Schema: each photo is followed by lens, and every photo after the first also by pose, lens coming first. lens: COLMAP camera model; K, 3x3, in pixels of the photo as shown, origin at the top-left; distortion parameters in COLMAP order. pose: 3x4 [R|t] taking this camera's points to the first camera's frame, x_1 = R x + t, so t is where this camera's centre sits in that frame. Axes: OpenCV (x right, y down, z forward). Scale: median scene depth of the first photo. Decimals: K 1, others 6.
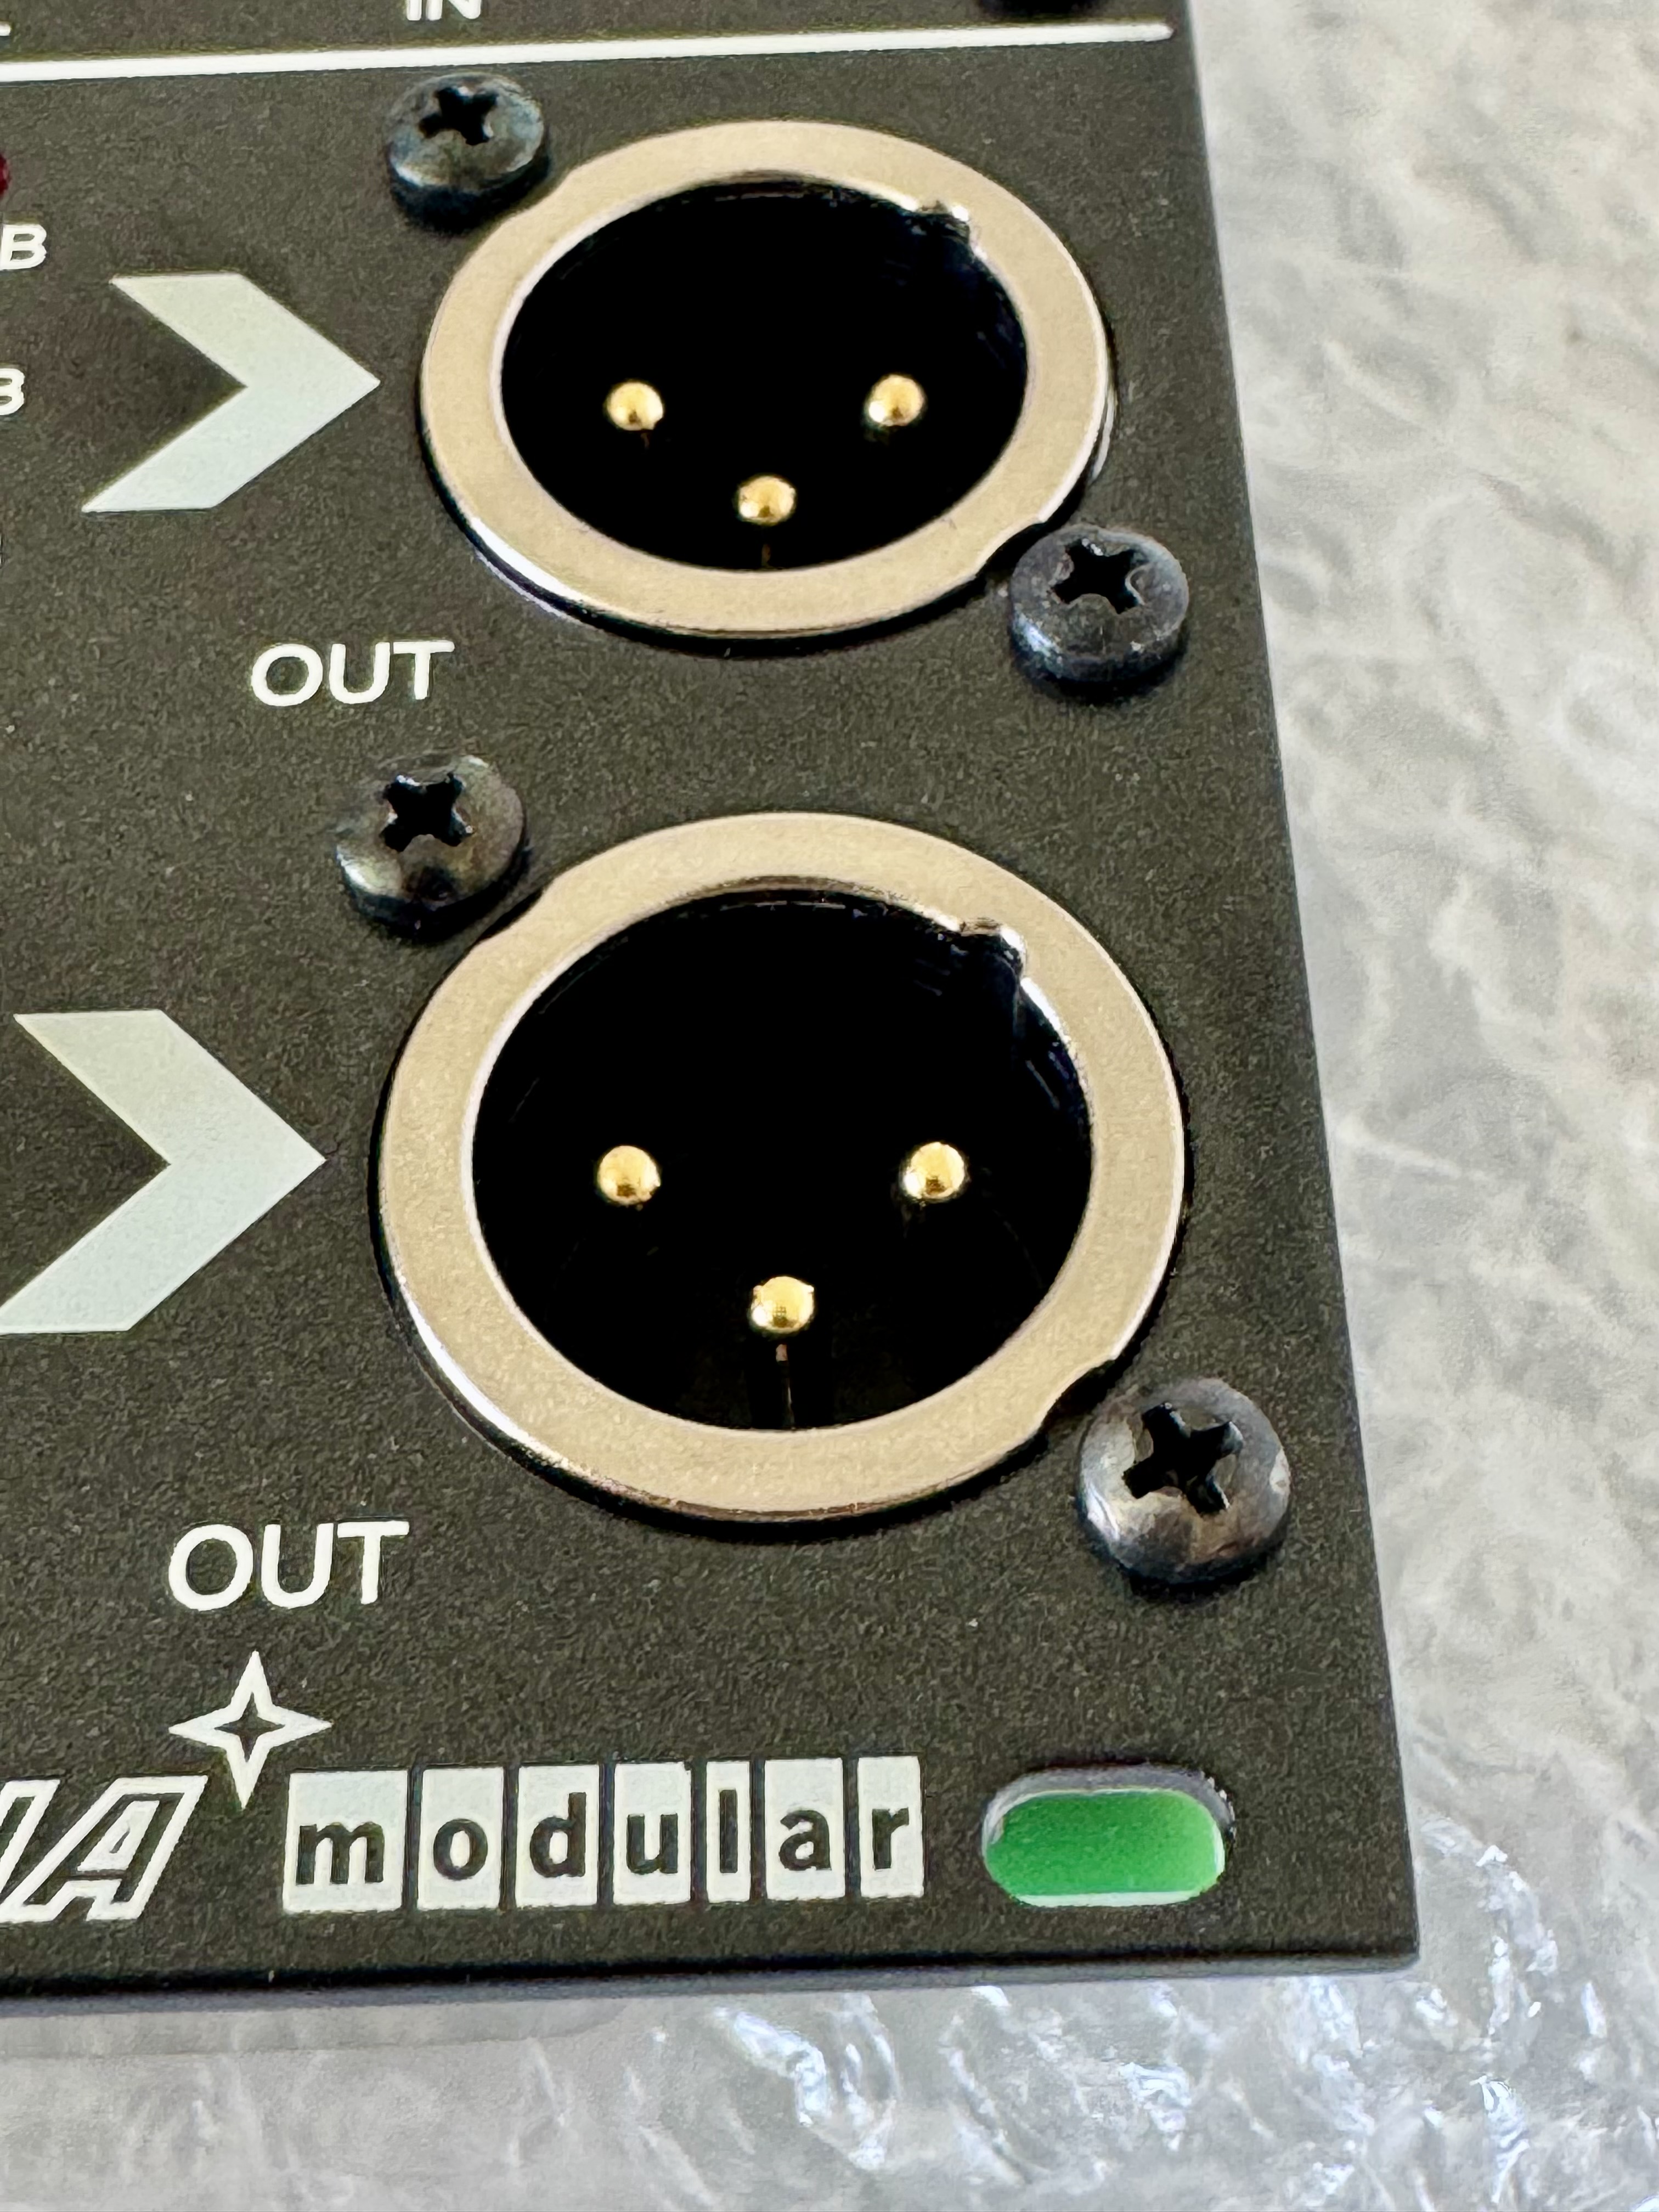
lens RADIAL K [[3356.7, 0, 848.7], [0, 3356.7, 1103.5], [0, 0, 1]] dist [0.022417, 0.000000]
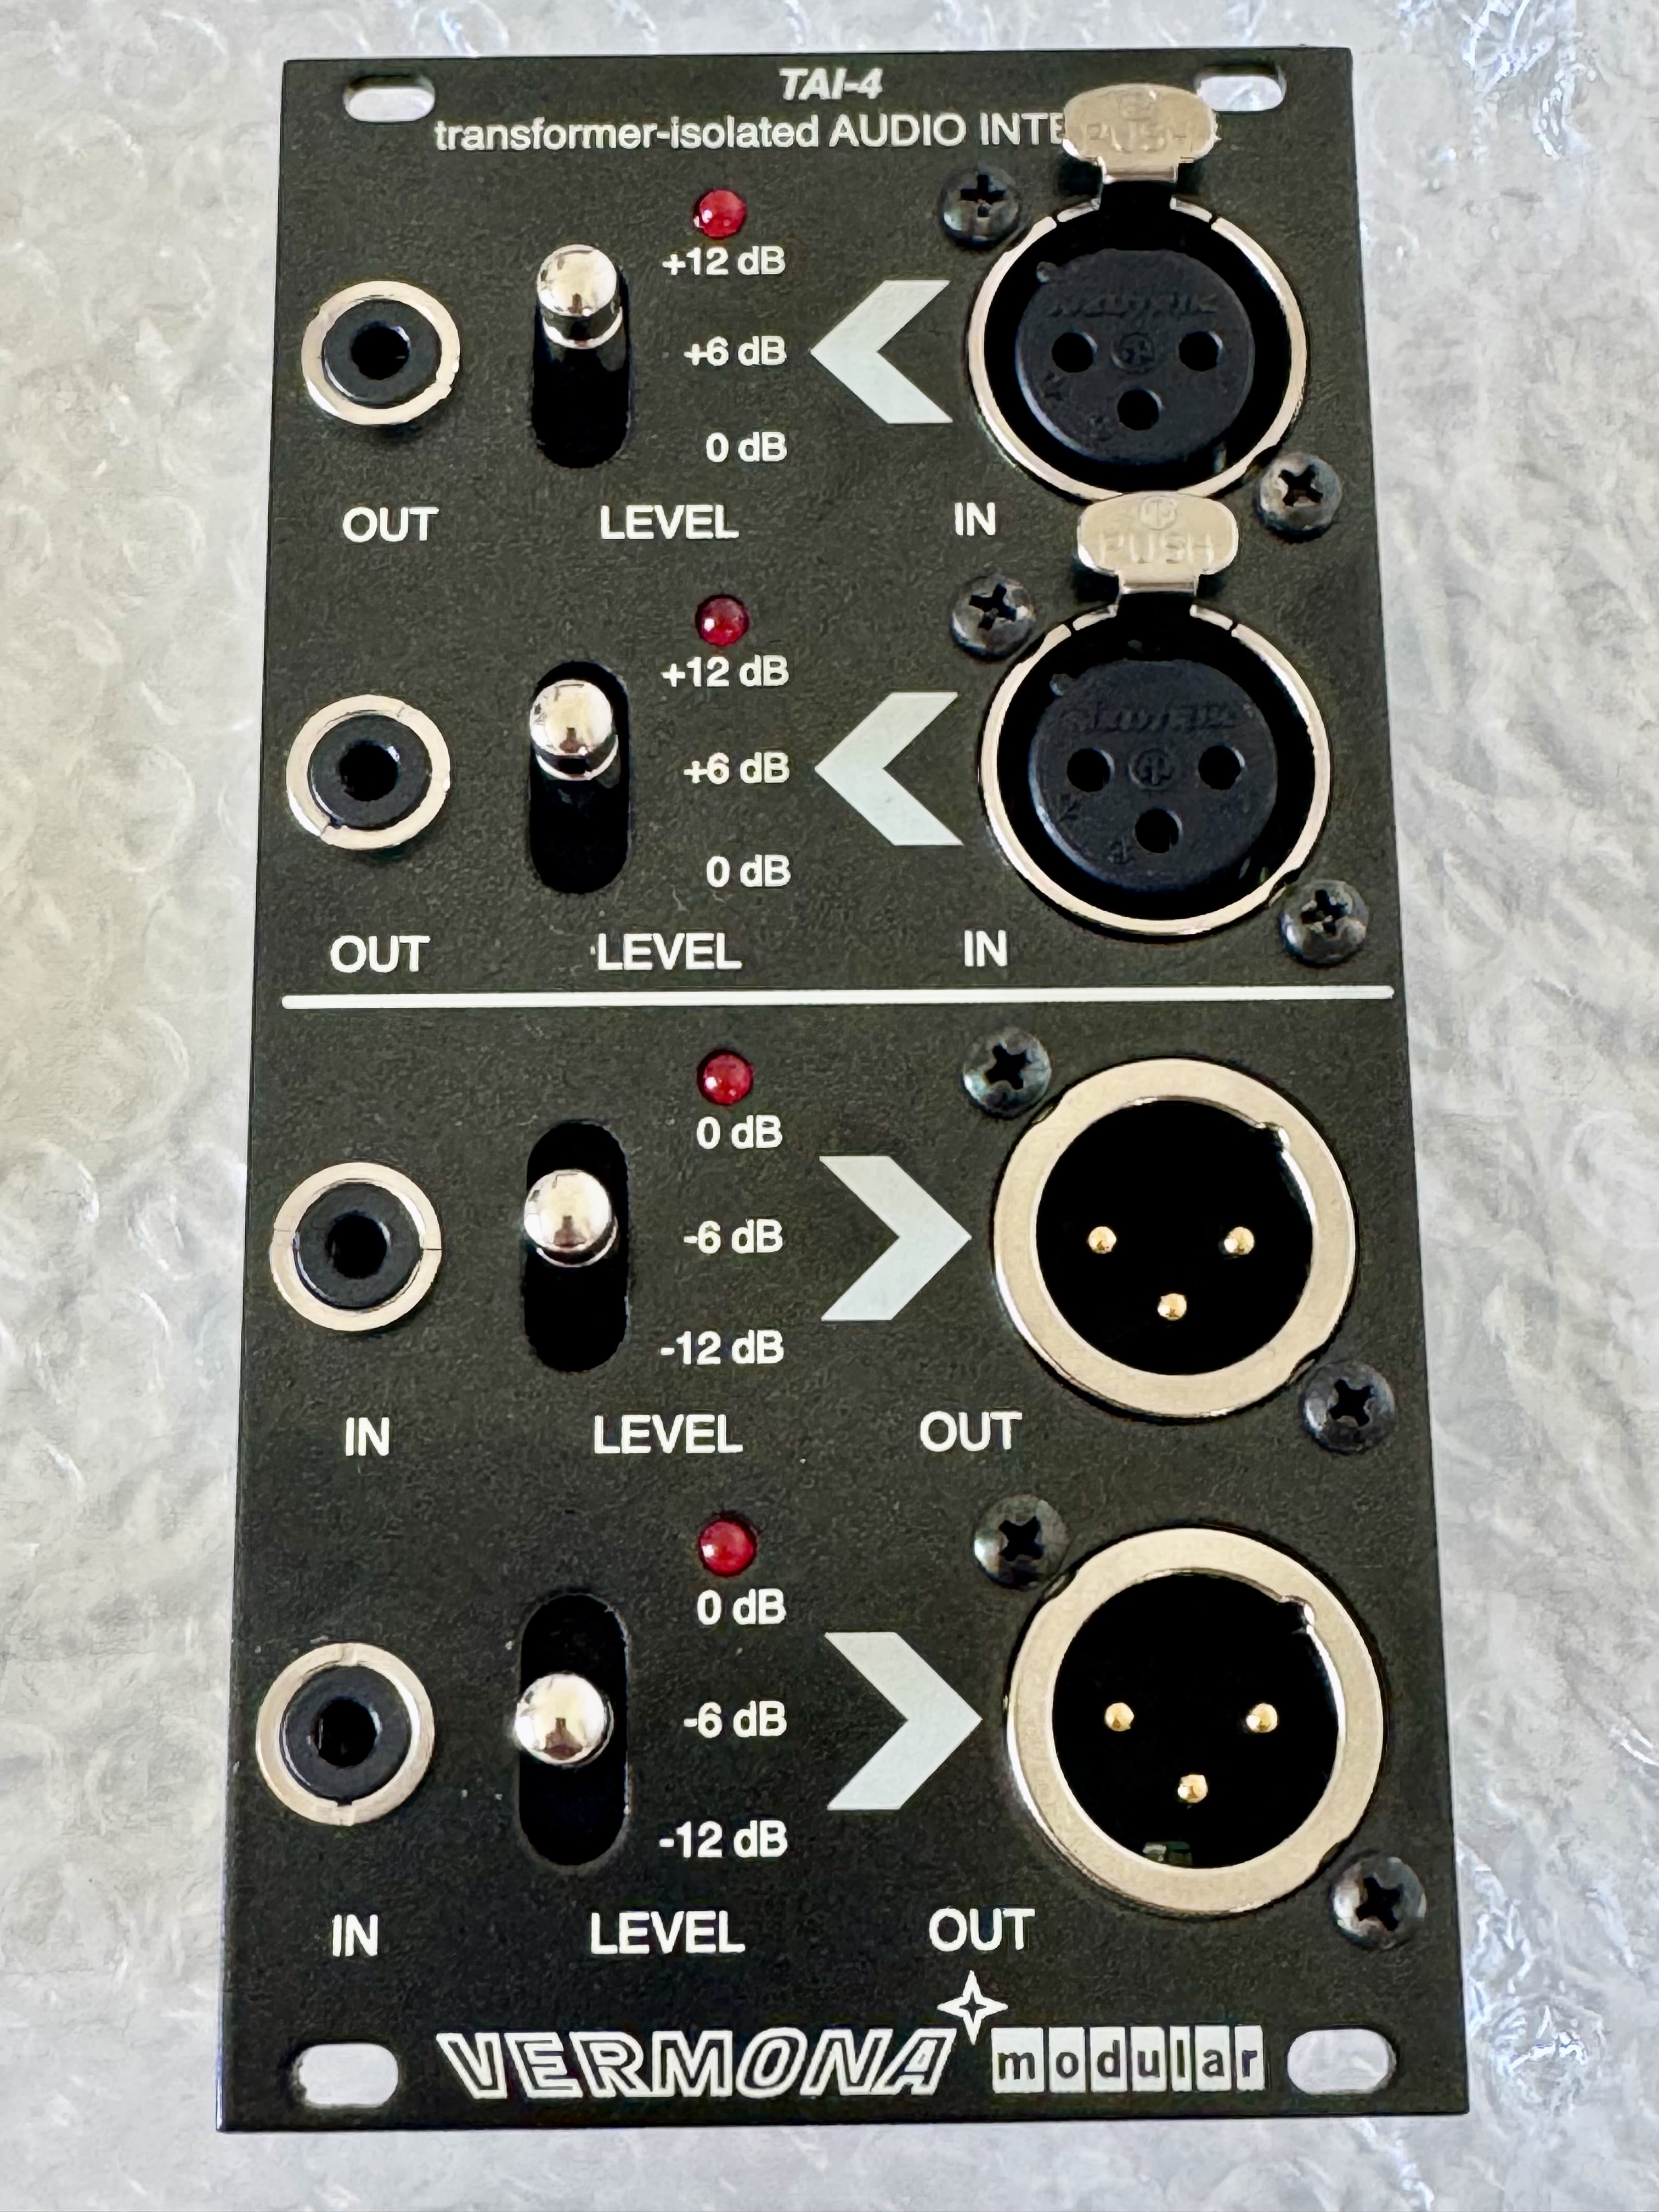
lens RADIAL K [[3356.7, 0, 815.9], [0, 3356.7, 1104.5], [0, 0, 1]] dist [0.022417, 0.000000]
pose [[0.999632, 0.011673, 0.024491, -0.345196], [-0.019373, 0.939085, 0.343138, -1.175226], [-0.018993, -0.343486, 0.938966, -0.948201]]
